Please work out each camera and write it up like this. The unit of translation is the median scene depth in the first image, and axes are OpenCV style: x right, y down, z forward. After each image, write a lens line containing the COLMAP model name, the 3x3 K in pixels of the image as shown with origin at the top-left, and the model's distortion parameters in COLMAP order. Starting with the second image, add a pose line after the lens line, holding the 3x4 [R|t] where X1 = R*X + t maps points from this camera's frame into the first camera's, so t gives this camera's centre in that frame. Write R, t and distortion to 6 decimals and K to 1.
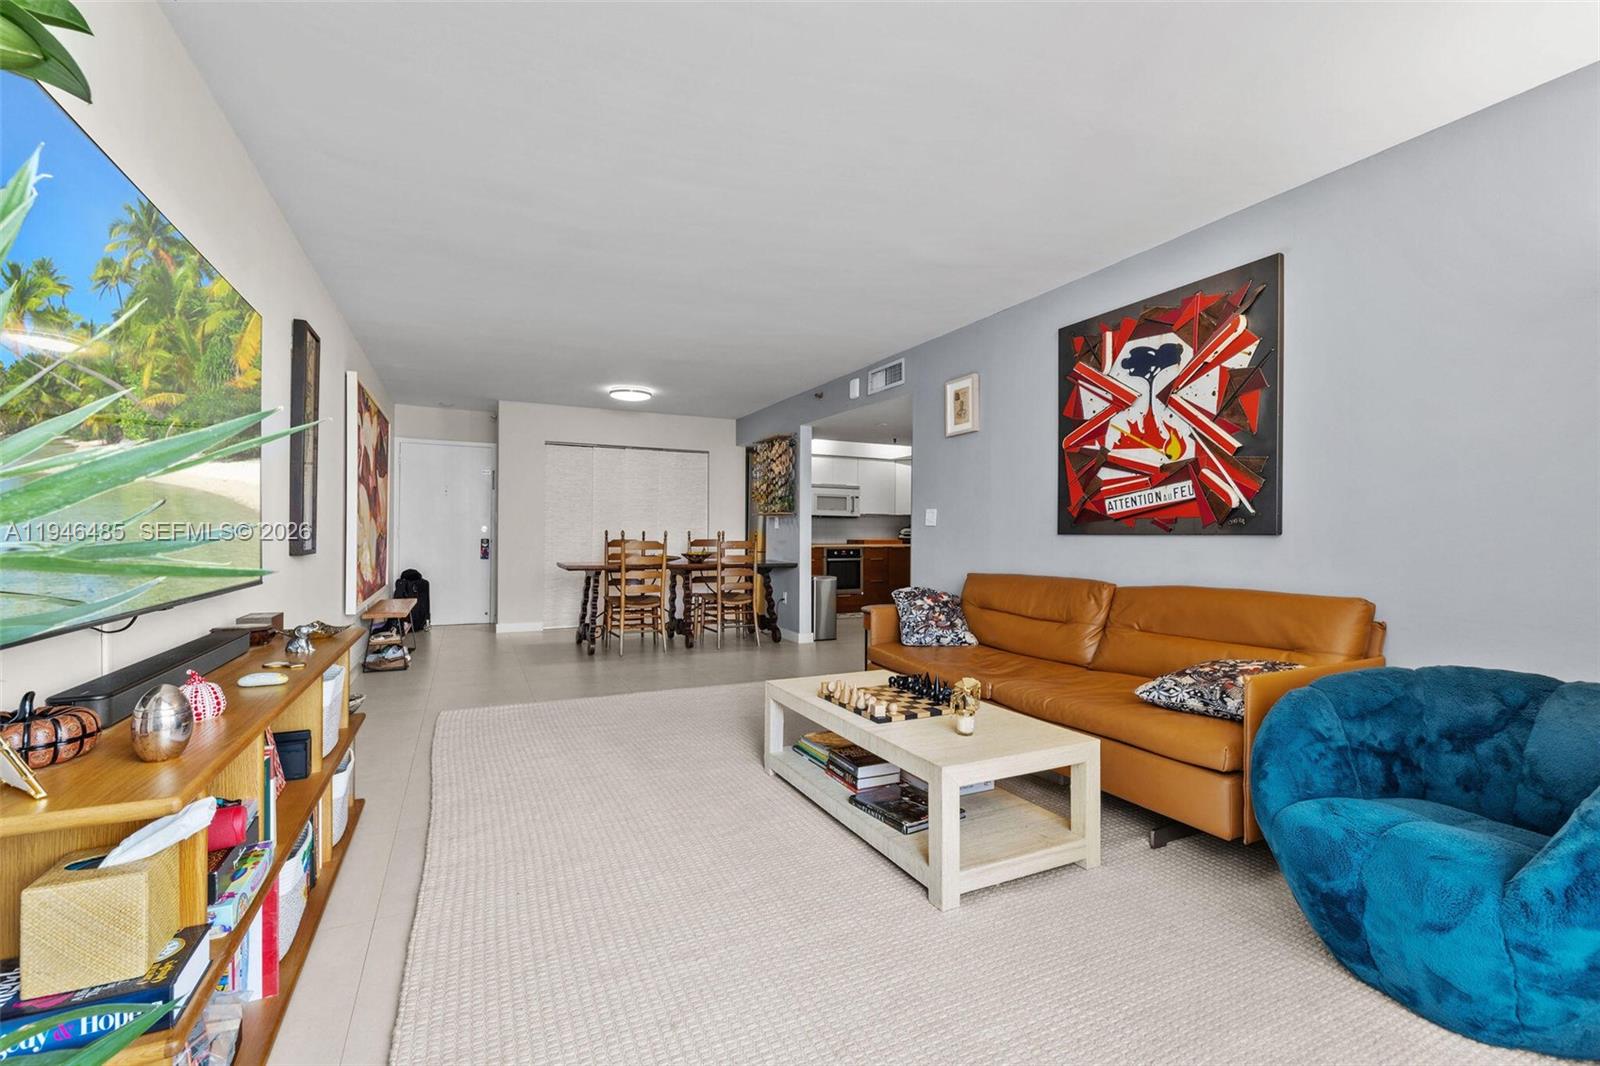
lens RADIAL K [[681.7, 0, 801.8], [0, 681.7, 517.4], [0, 0, 1]] dist [-0.000287, -0.000049]
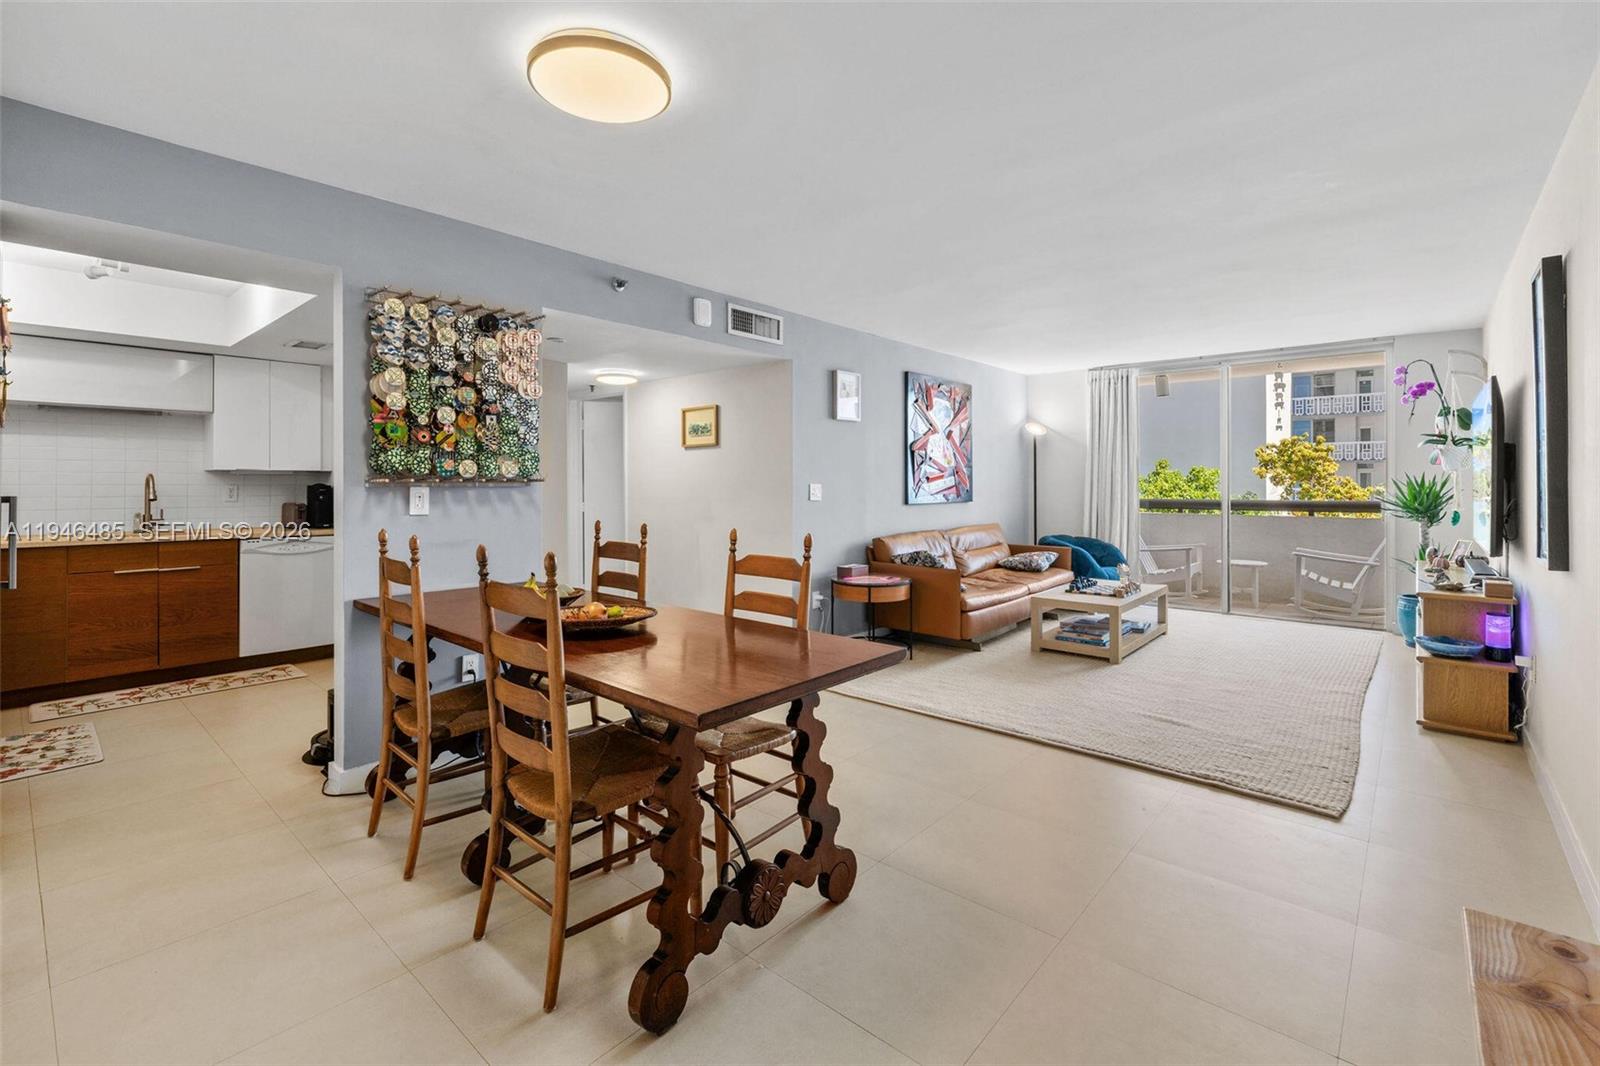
lens RADIAL K [[713.3, 0, 802.3], [0, 713.3, 484.4], [0, 0, 1]] dist [-0.000643, -0.000104]
pose [[-0.377844, -0.006272, 0.925848, -0.502929], [-0.024673, 0.999690, -0.003297, -0.005778], [-0.925540, -0.024089, -0.377882, 0.901191]]
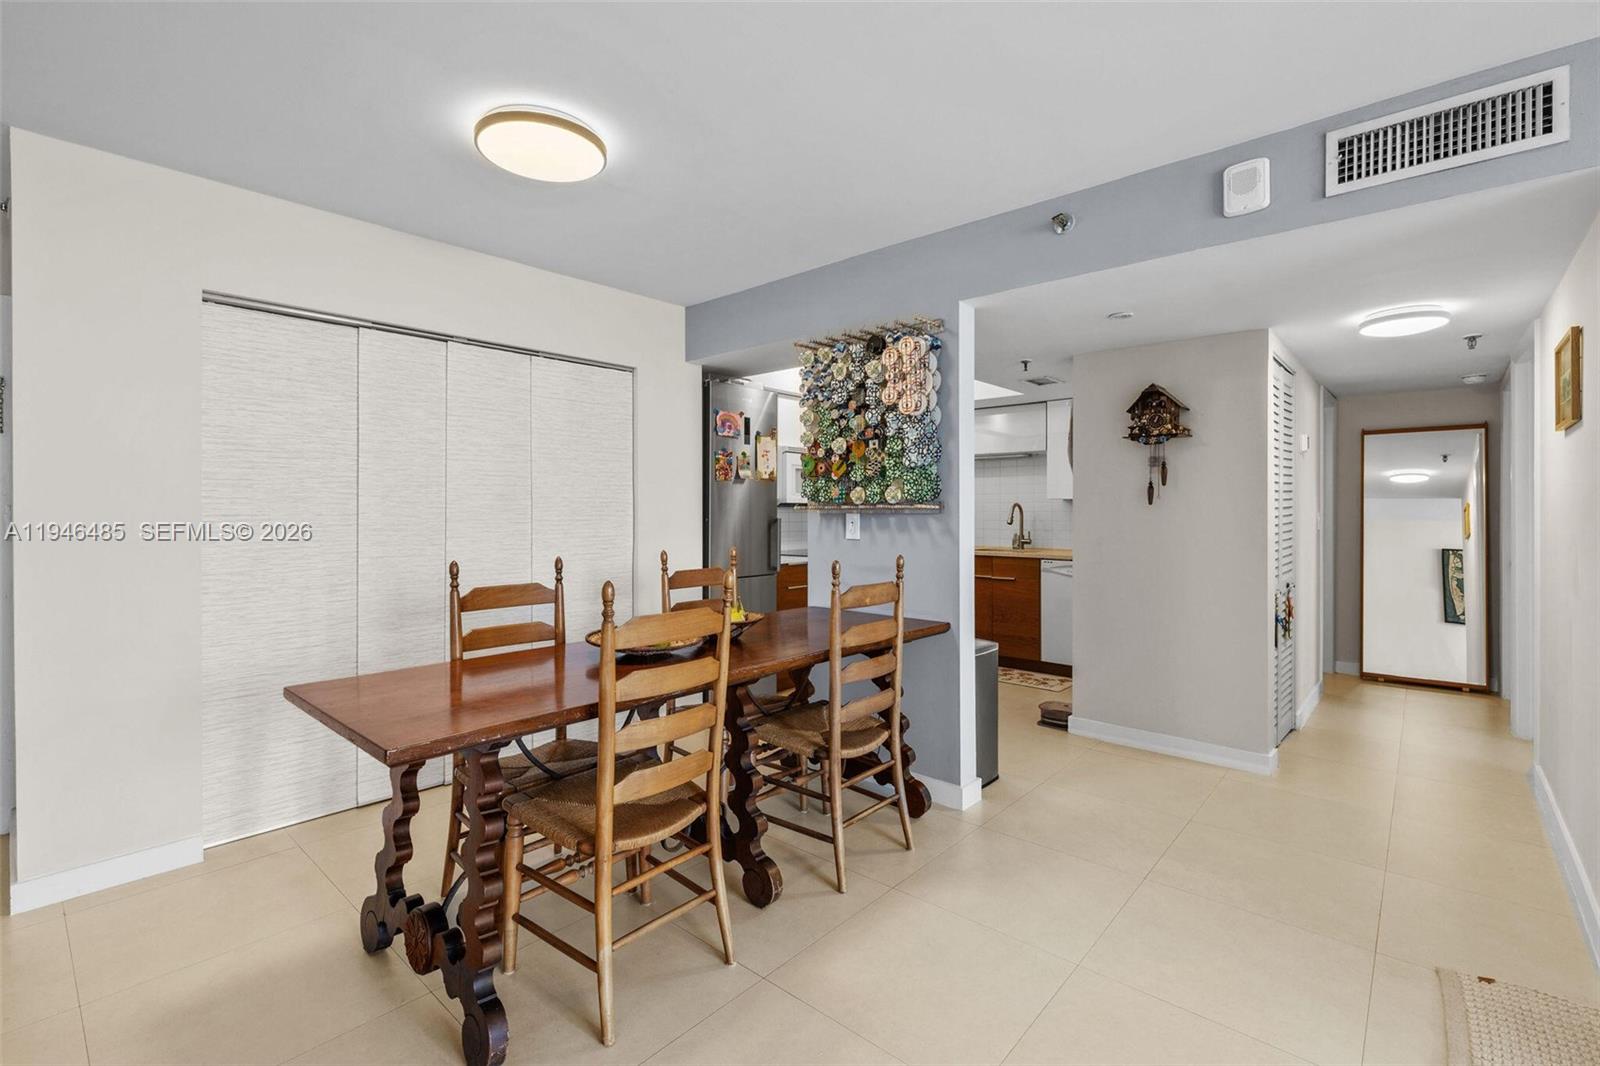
lens RADIAL K [[700.2, 0, 815.7], [0, 700.2, 514.3], [0, 0, 1]] dist [-0.001701, -0.000434]
pose [[0.921235, -0.006778, 0.388947, -0.227842], [-0.004190, 0.999617, 0.027344, -0.011616], [-0.388984, -0.026820, 0.920854, 0.554745]]
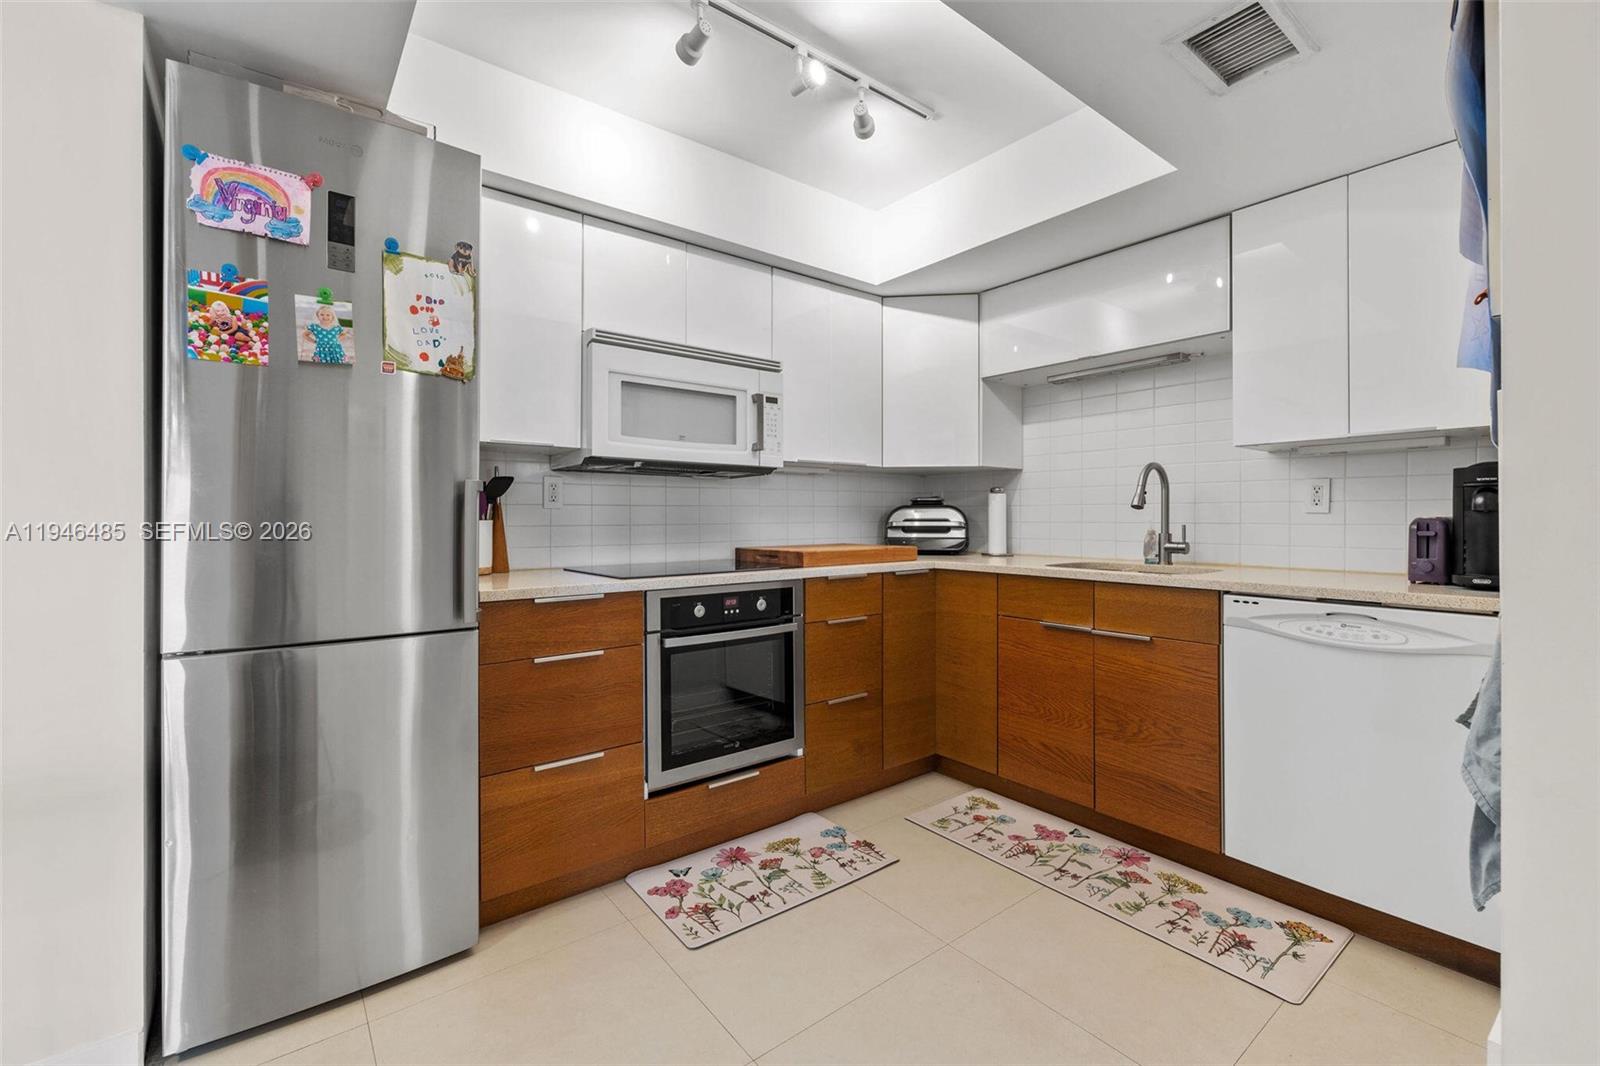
lens RADIAL K [[681.7, 0, 801.8], [0, 681.7, 517.4], [0, 0, 1]] dist [-0.000287, -0.000049]
pose [[0.978866, -0.007215, 0.204377, 0.043234], [0.002763, 0.999753, 0.022061, 0.016561], [-0.204485, -0.021030, 0.978644, 0.892330]]
